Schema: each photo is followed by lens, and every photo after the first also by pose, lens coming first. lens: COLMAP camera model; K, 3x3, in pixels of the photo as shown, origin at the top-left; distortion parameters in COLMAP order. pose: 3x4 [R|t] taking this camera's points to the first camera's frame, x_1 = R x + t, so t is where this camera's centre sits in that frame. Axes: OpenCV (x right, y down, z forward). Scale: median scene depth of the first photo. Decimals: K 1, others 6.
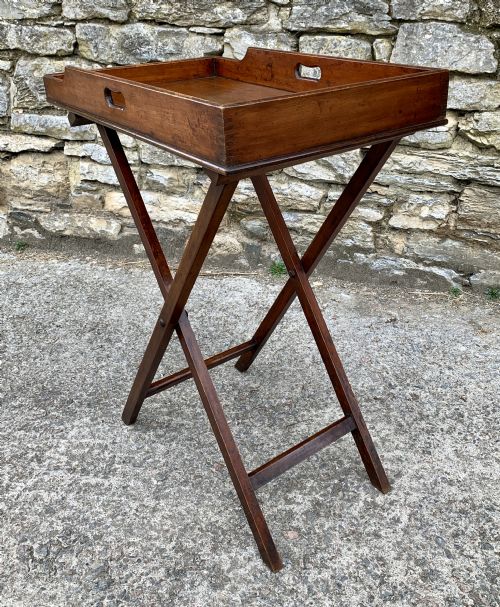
lens RADIAL K [[624.5, 0, 272.9], [0, 624.5, 246.2], [0, 0, 1]] dist [0.085103, -0.150941]
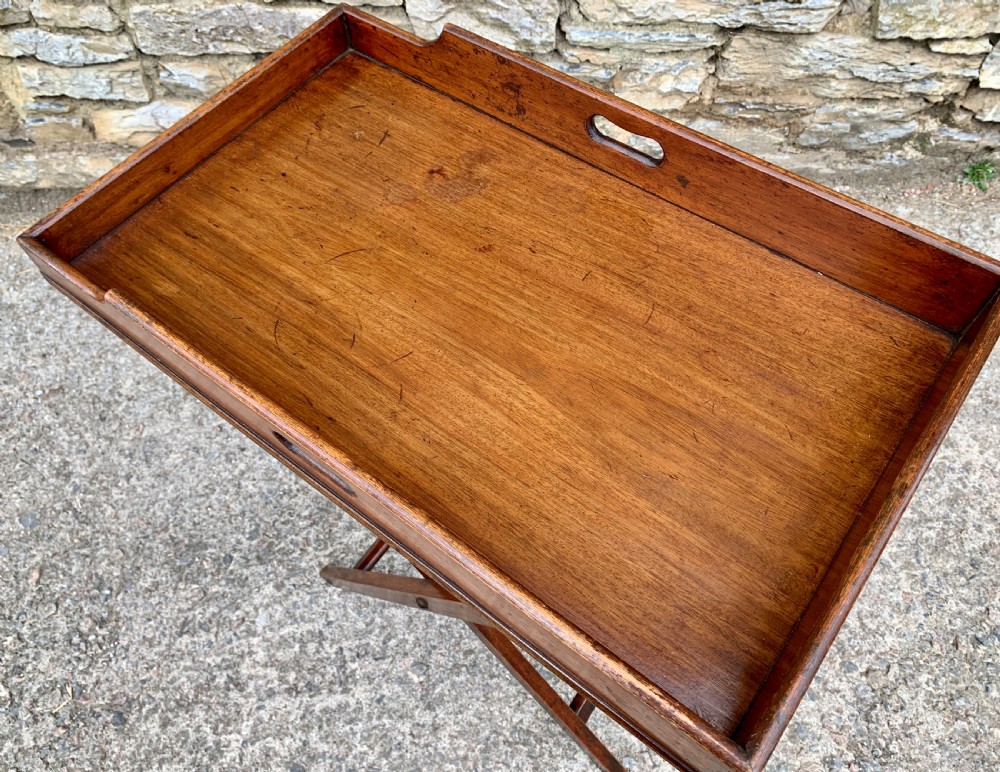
lens RADIAL K [[791.2, 0, 491.9], [0, 791.2, 380.8], [0, 0, 1]] dist [0.007858, -0.001992]
pose [[0.960905, -0.243156, 0.132428, -0.093273], [0.128552, 0.815410, 0.564431, -0.281030], [-0.245228, -0.525340, 0.814789, 0.273559]]
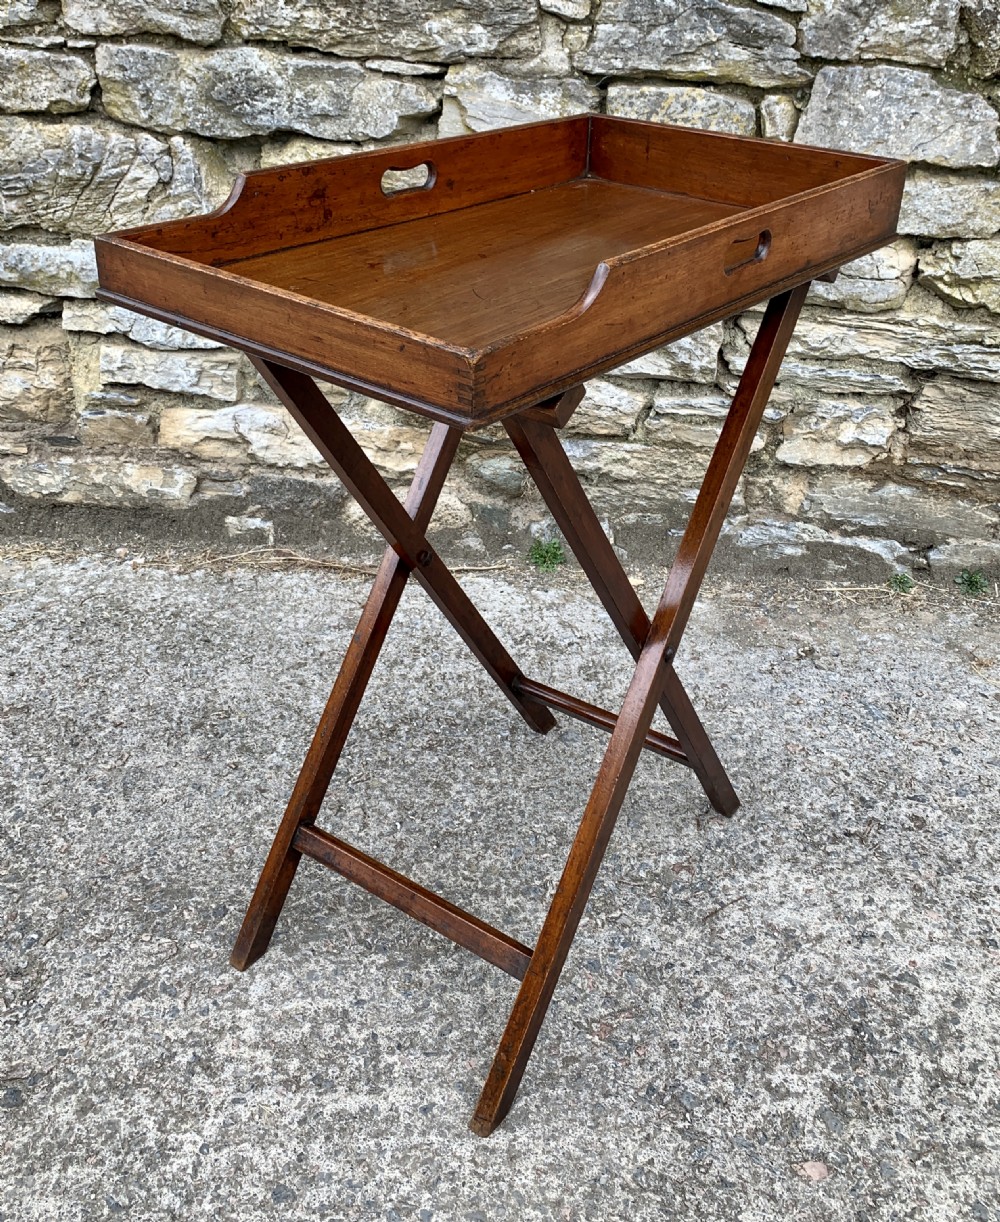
lens RADIAL K [[1222.1, 0, 539.6], [0, 1222.1, 467.0], [0, 0, 1]] dist [0.049399, -0.064109]
pose [[0.979535, -0.050035, 0.194956, -0.202771], [0.042669, 0.998214, 0.041804, -0.081041], [-0.196699, -0.032630, 0.979921, 0.075646]]
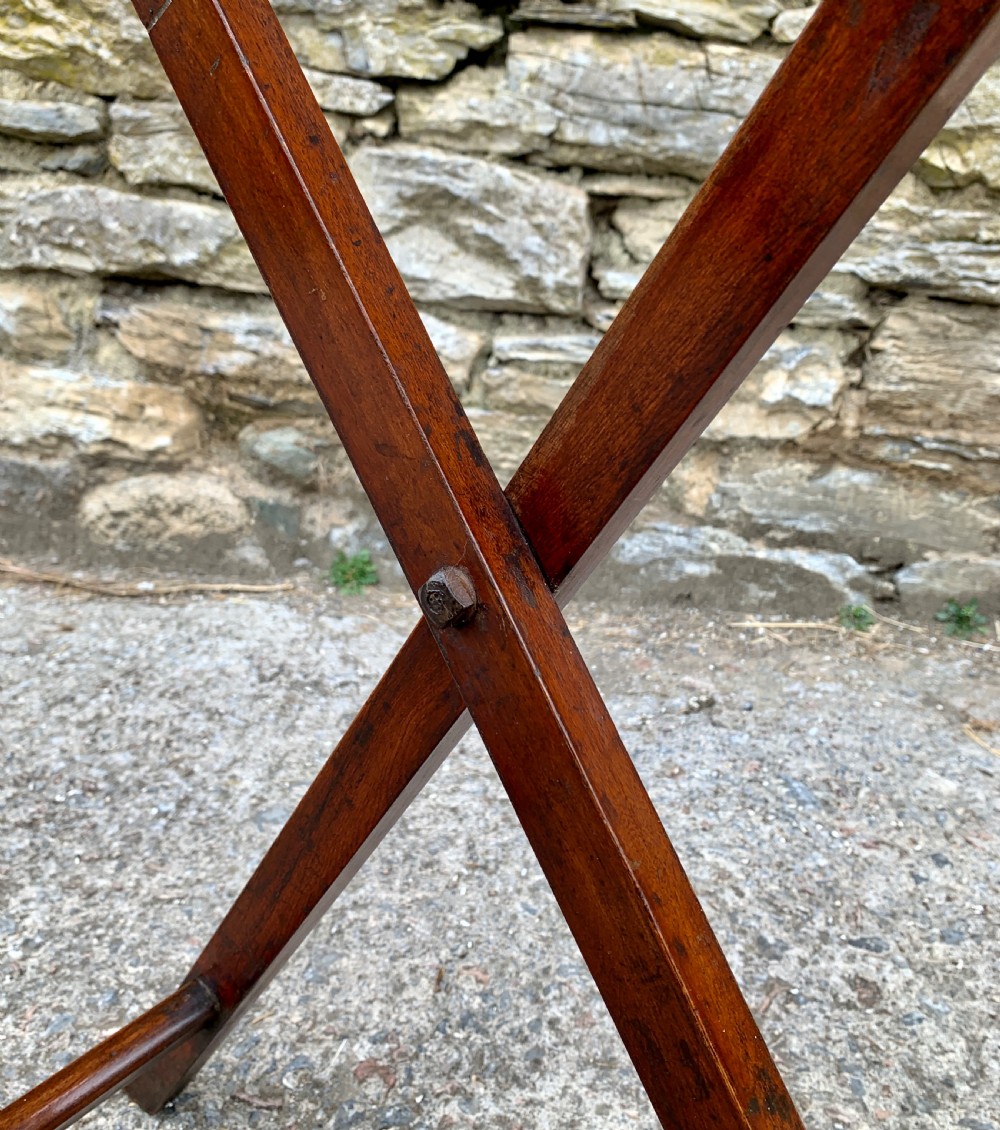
lens RADIAL K [[1039.5, 0, 507.0], [0, 1039.5, 559.8], [0, 0, 1]] dist [0.041104, -0.098334]
pose [[0.990627, -0.019199, 0.135238, 0.017320], [0.023489, 0.999268, -0.030193, 0.055560], [-0.134559, 0.033087, 0.990353, 0.465473]]
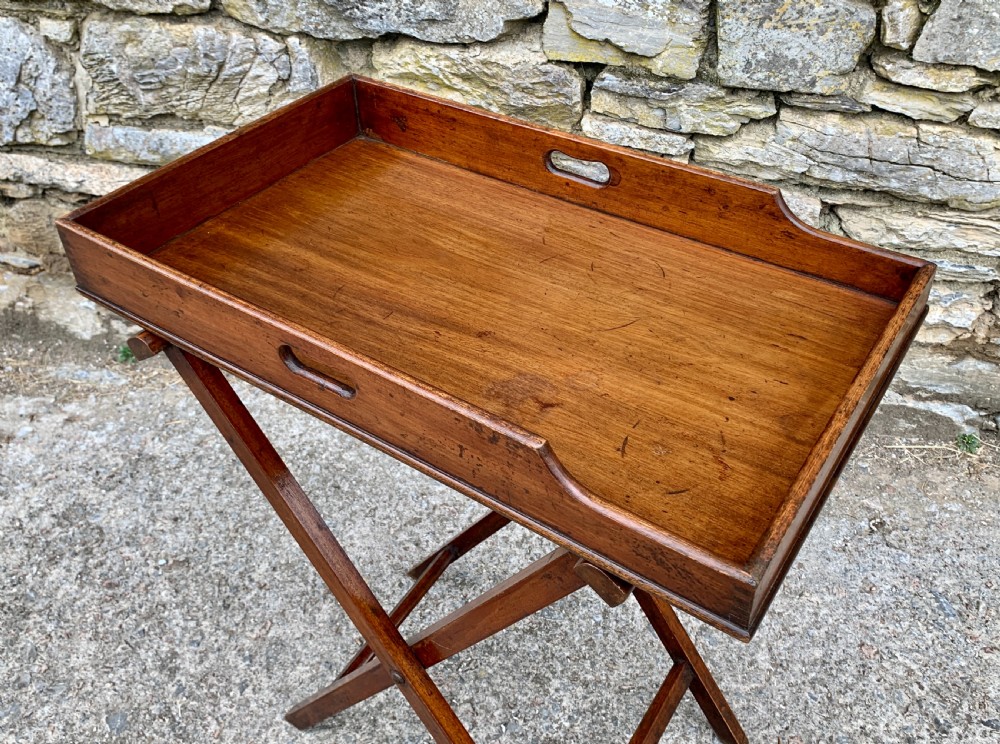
lens RADIAL K [[926.5, 0, 494.4], [0, 926.5, 300.5], [0, 0, 1]] dist [0.013353, -0.002256]
pose [[0.995504, -0.063940, 0.069889, -0.183135], [0.045159, 0.968926, 0.243194, -0.279190], [-0.083267, -0.238945, 0.967456, 0.285368]]
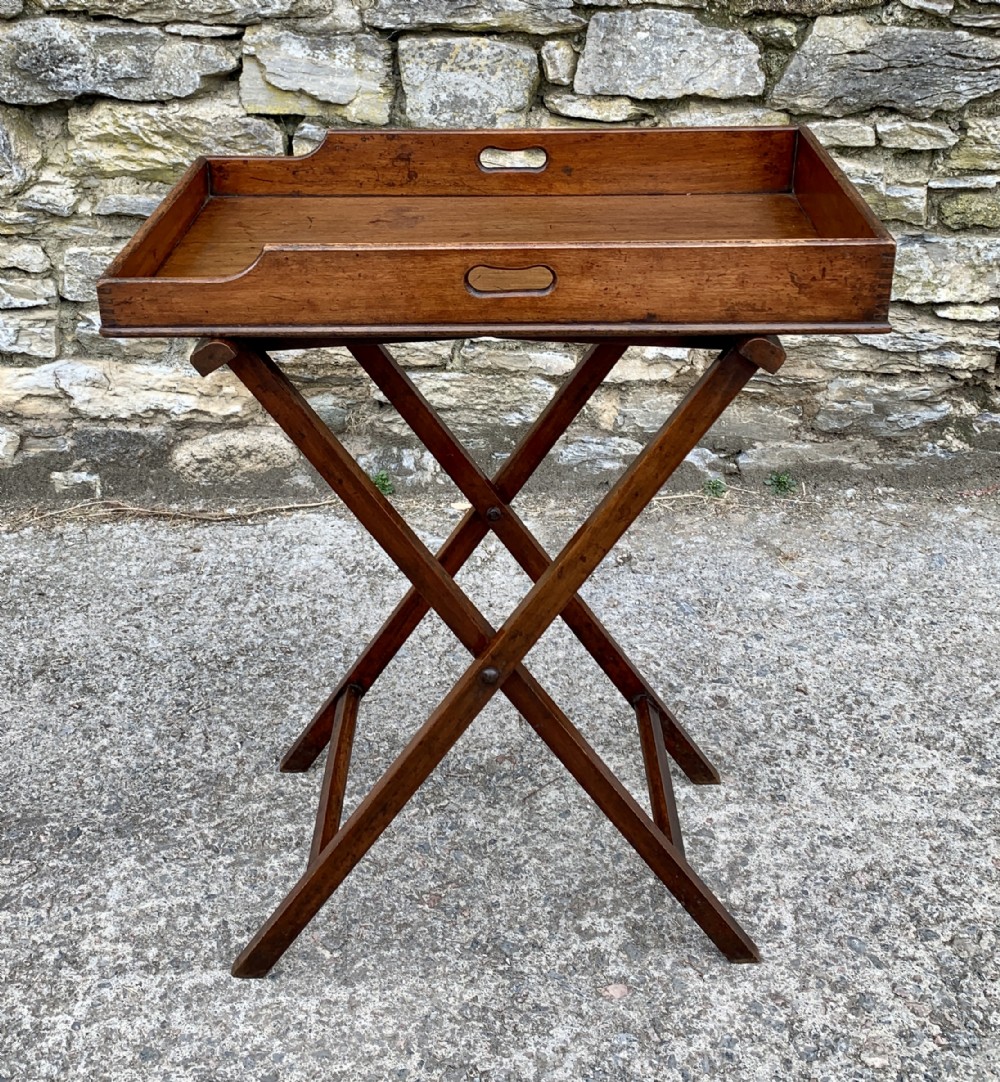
lens RADIAL K [[1384.9, 0, 492.7], [0, 1384.9, 355.3], [0, 0, 1]] dist [0.114894, -0.236486]
pose [[0.958191, -0.106660, 0.265508, -0.208685], [0.107702, 0.994126, 0.010675, -0.078353], [-0.265087, 0.018367, 0.964049, -0.111025]]
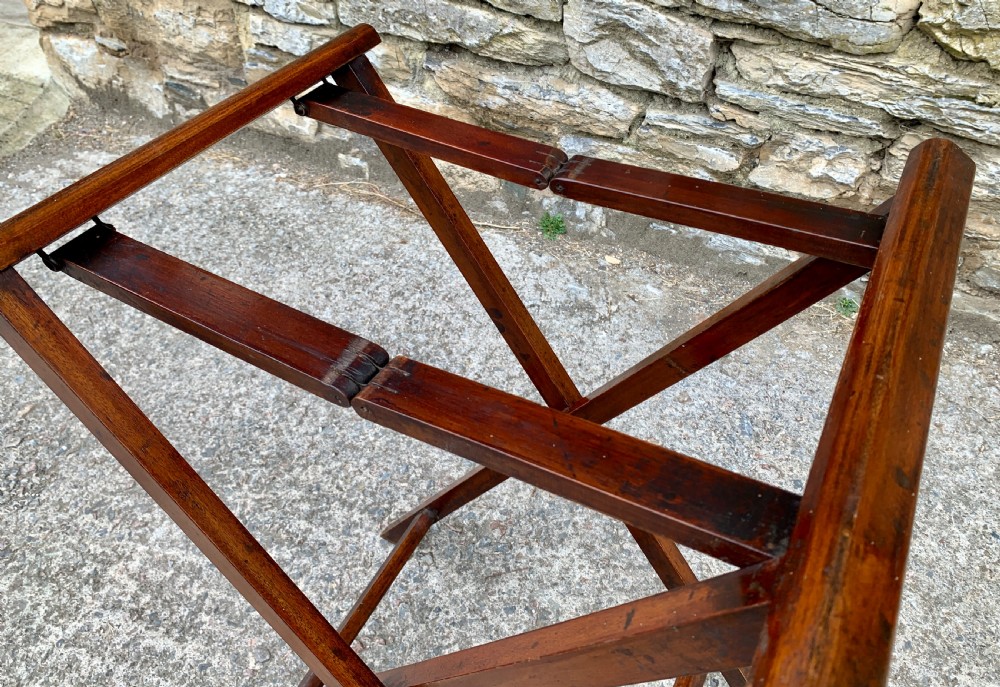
lens RADIAL K [[765.6, 0, 498.9], [0, 765.6, 308.3], [0, 0, 1]] dist [0.014933, -0.006270]
pose [[0.982776, 0.112656, -0.146493, 0.083857], [-0.057496, 0.939757, 0.336972, -0.151597], [0.175630, -0.322745, 0.930048, 0.301577]]
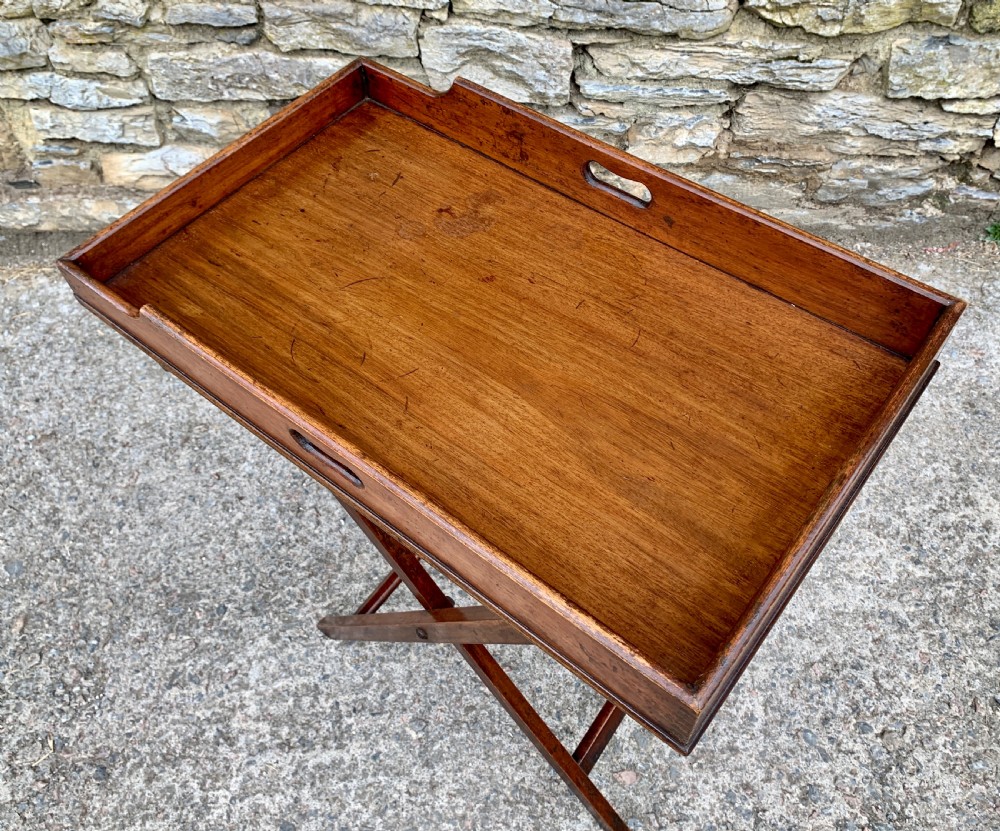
lens RADIAL K [[889.2, 0, 515.7], [0, 889.2, 387.1], [0, 0, 1]] dist [0.006525, 0.001113]
pose [[0.963760, -0.215276, 0.157554, -0.100602], [0.111971, 0.862487, 0.493537, -0.295054], [-0.242135, -0.458010, 0.855335, 0.200596]]
